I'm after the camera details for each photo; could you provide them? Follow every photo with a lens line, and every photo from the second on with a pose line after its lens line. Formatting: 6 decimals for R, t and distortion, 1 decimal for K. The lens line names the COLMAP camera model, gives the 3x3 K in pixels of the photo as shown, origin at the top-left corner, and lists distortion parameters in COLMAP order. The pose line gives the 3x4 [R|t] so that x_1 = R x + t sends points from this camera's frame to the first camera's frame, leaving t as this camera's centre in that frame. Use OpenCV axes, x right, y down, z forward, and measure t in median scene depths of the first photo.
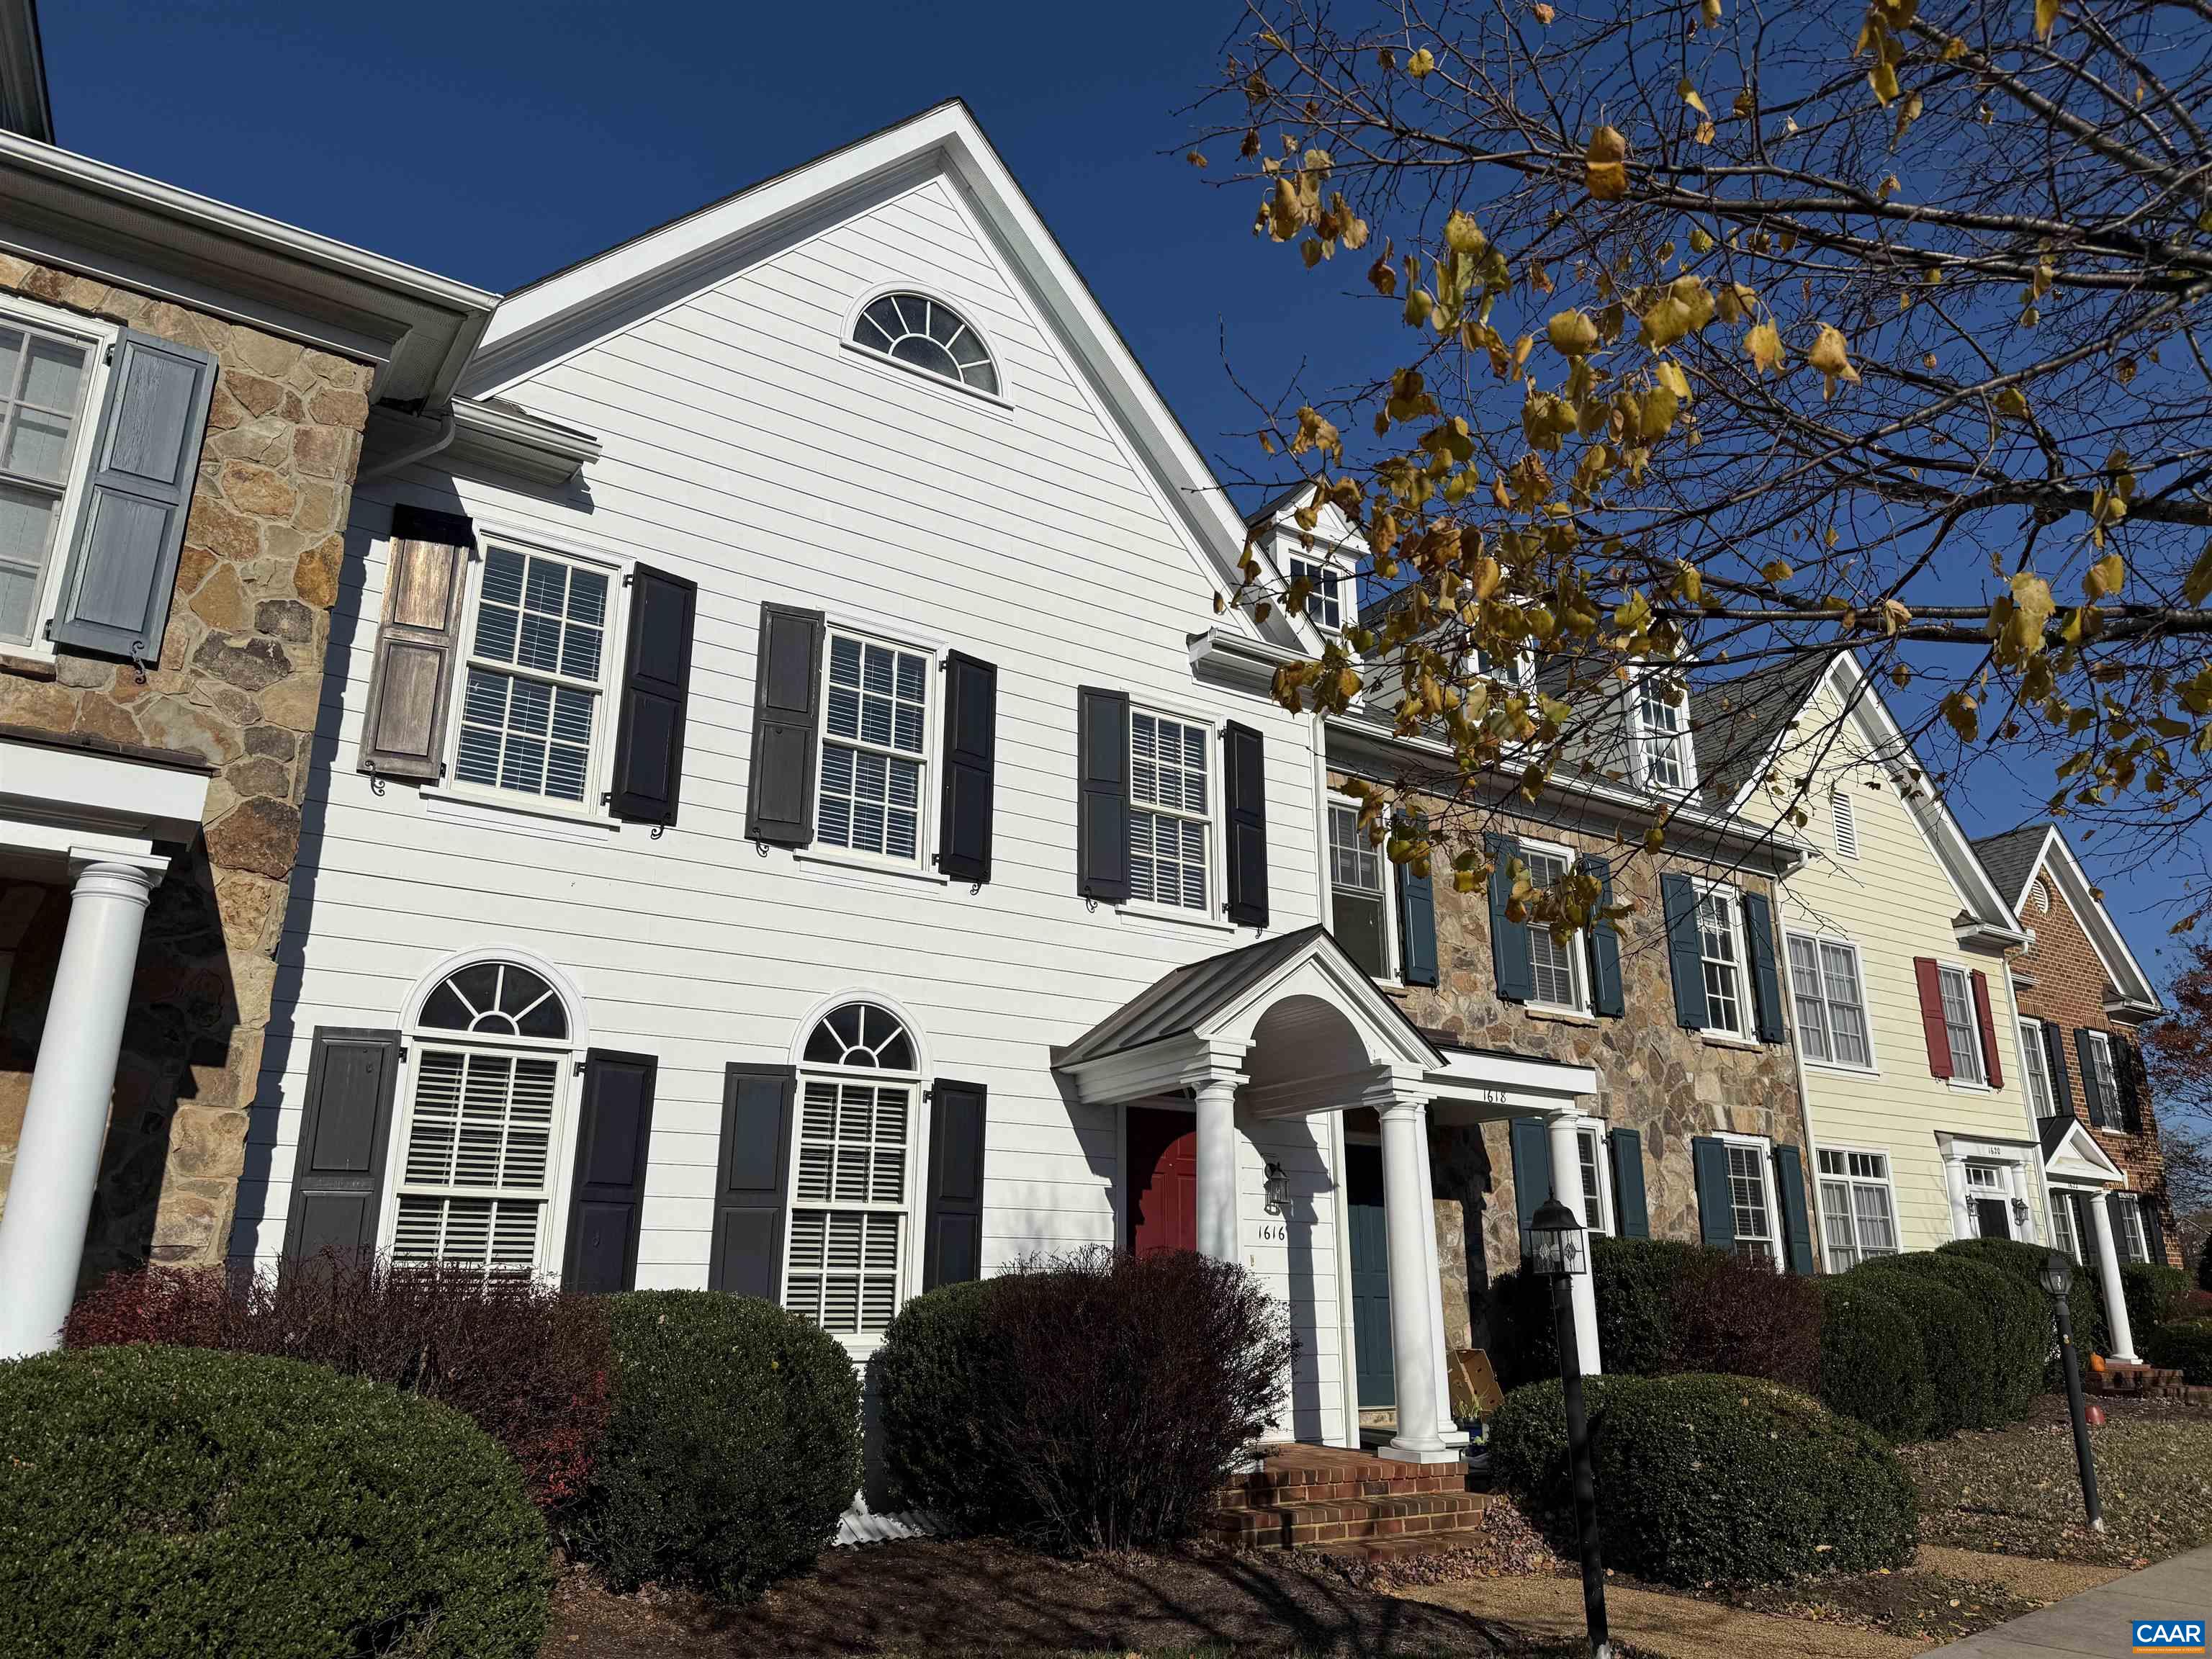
lens RADIAL K [[1547.9, 0, 1104.0], [0, 1547.9, 832.7], [0, 0, 1]] dist [-0.001169, -0.002189]
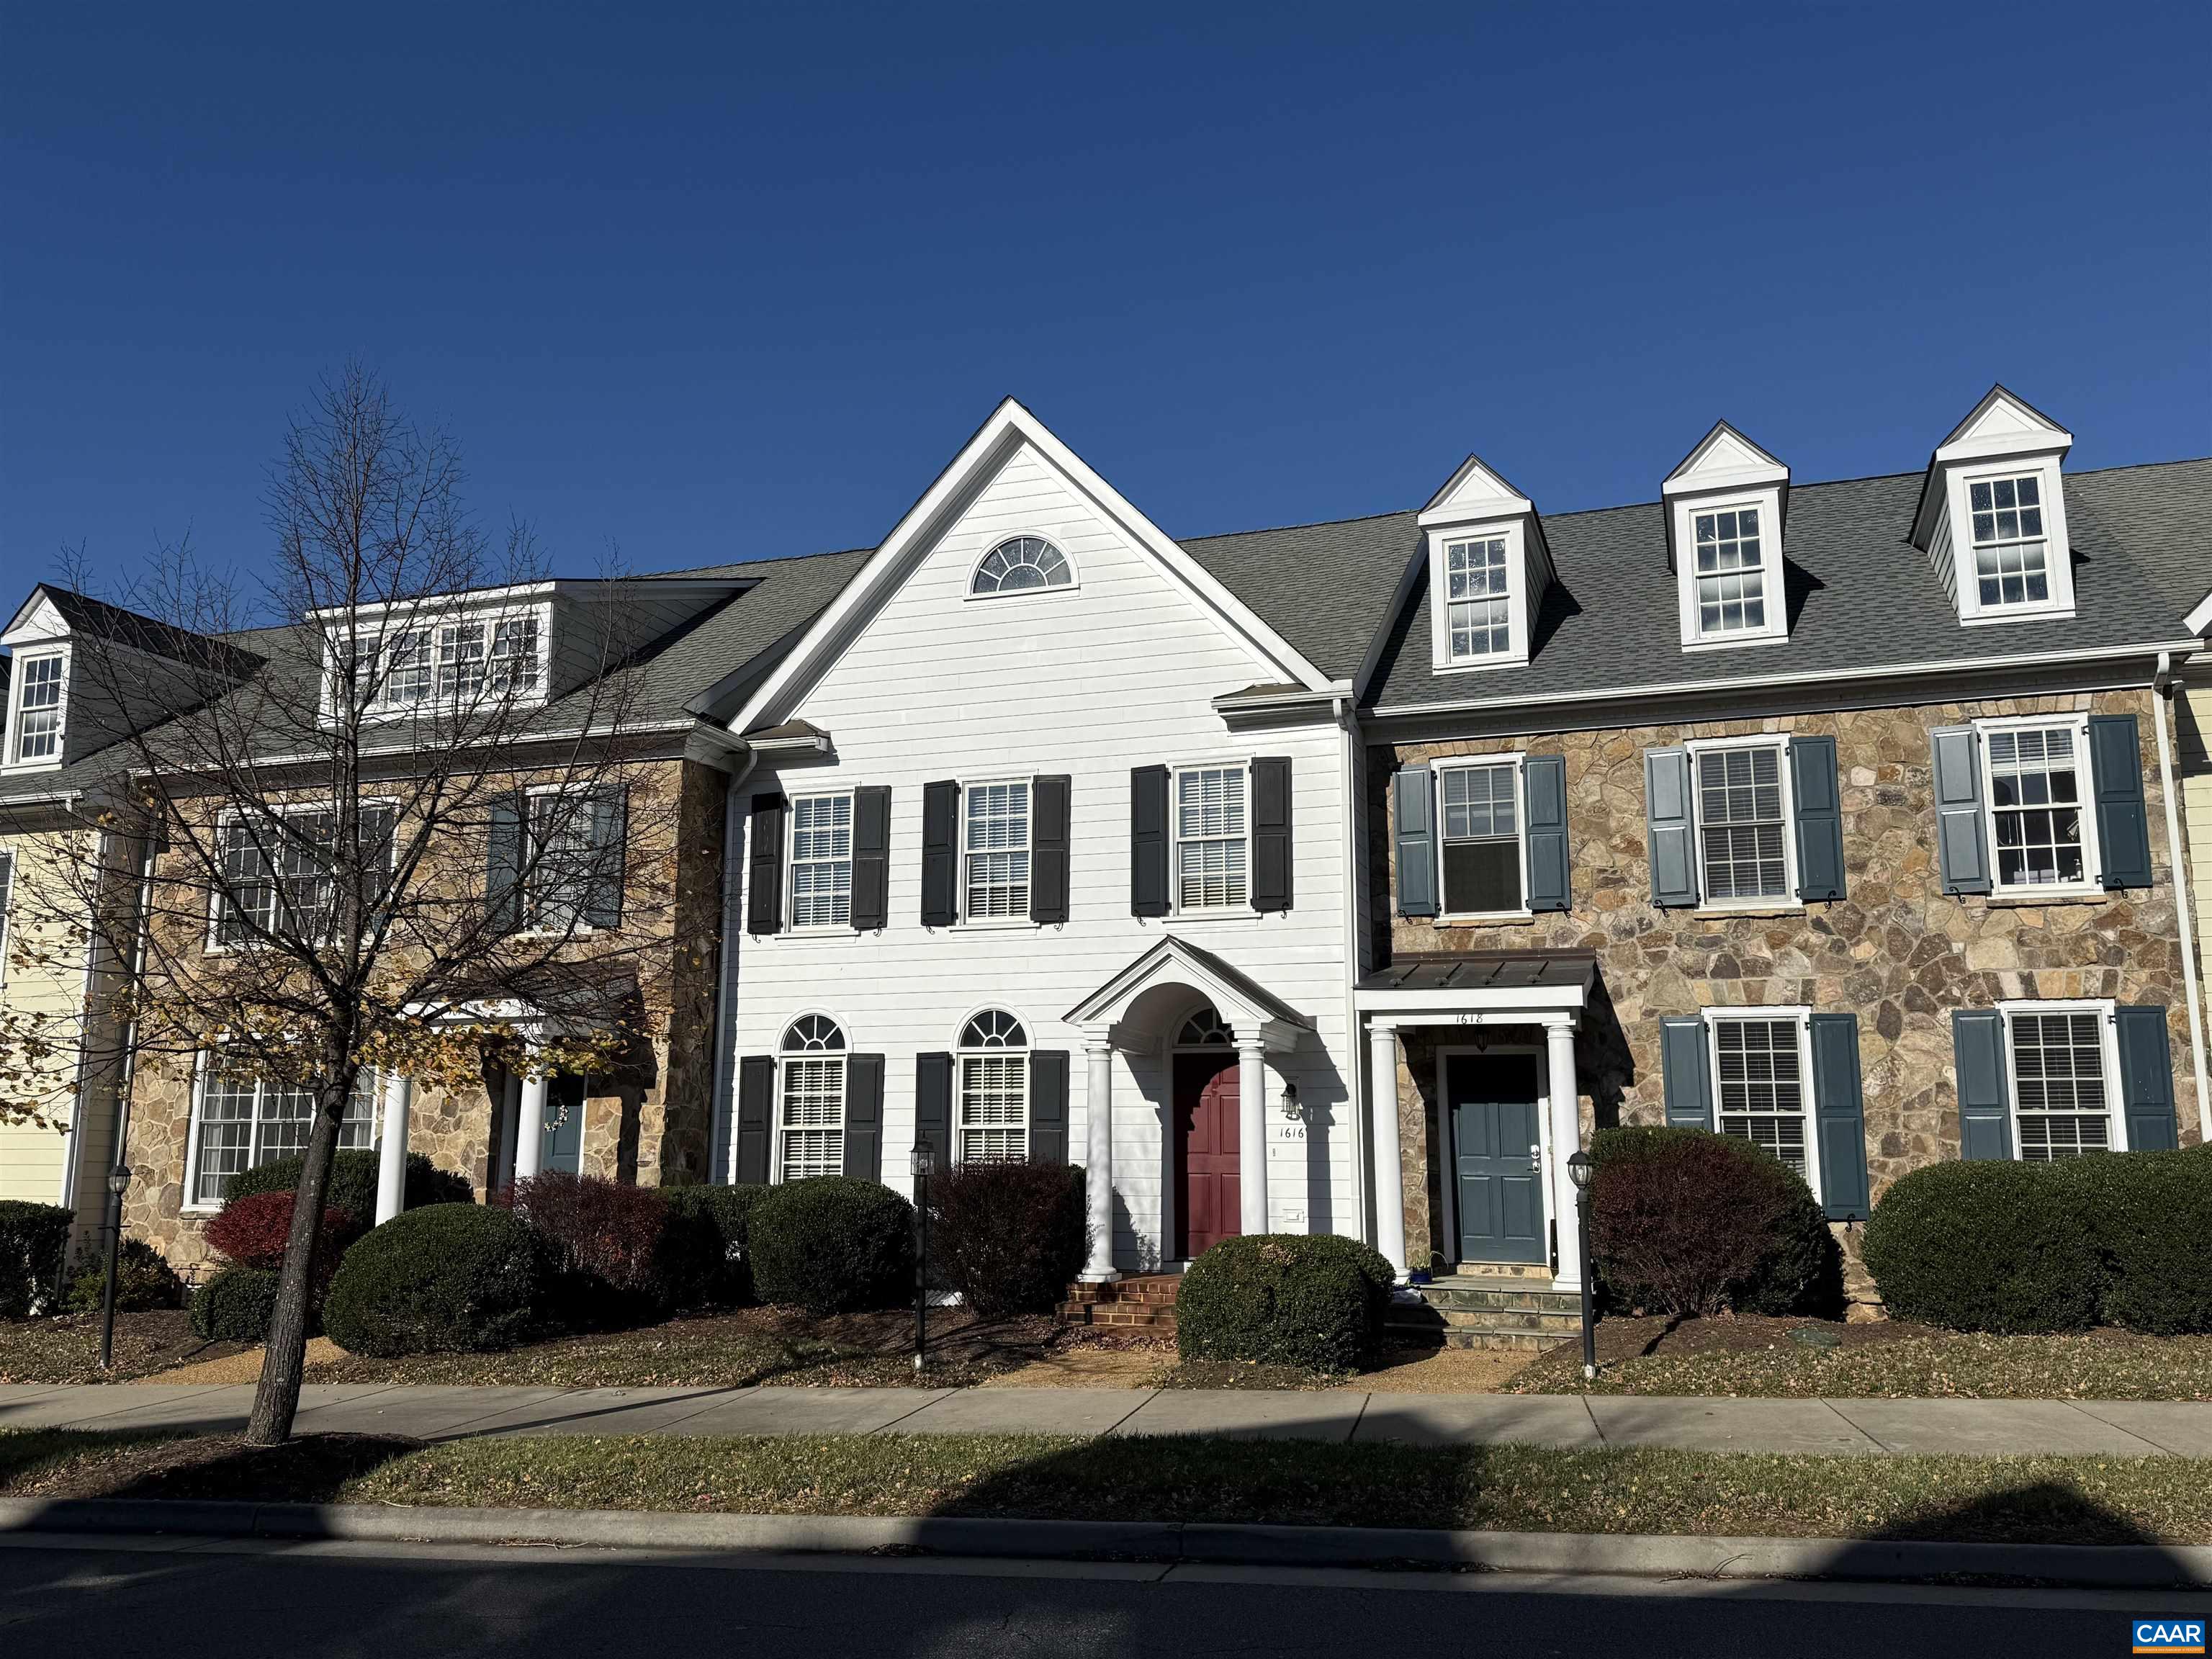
lens RADIAL K [[1780.9, 0, 1106.0], [0, 1780.9, 829.5], [0, 0, 1]] dist [-0.035824, -0.004176]
pose [[0.581477, -0.147761, -0.800032, 1.530108], [0.234189, 0.972146, -0.009337, -0.035049], [0.779128, -0.181930, 0.599884, -0.043374]]
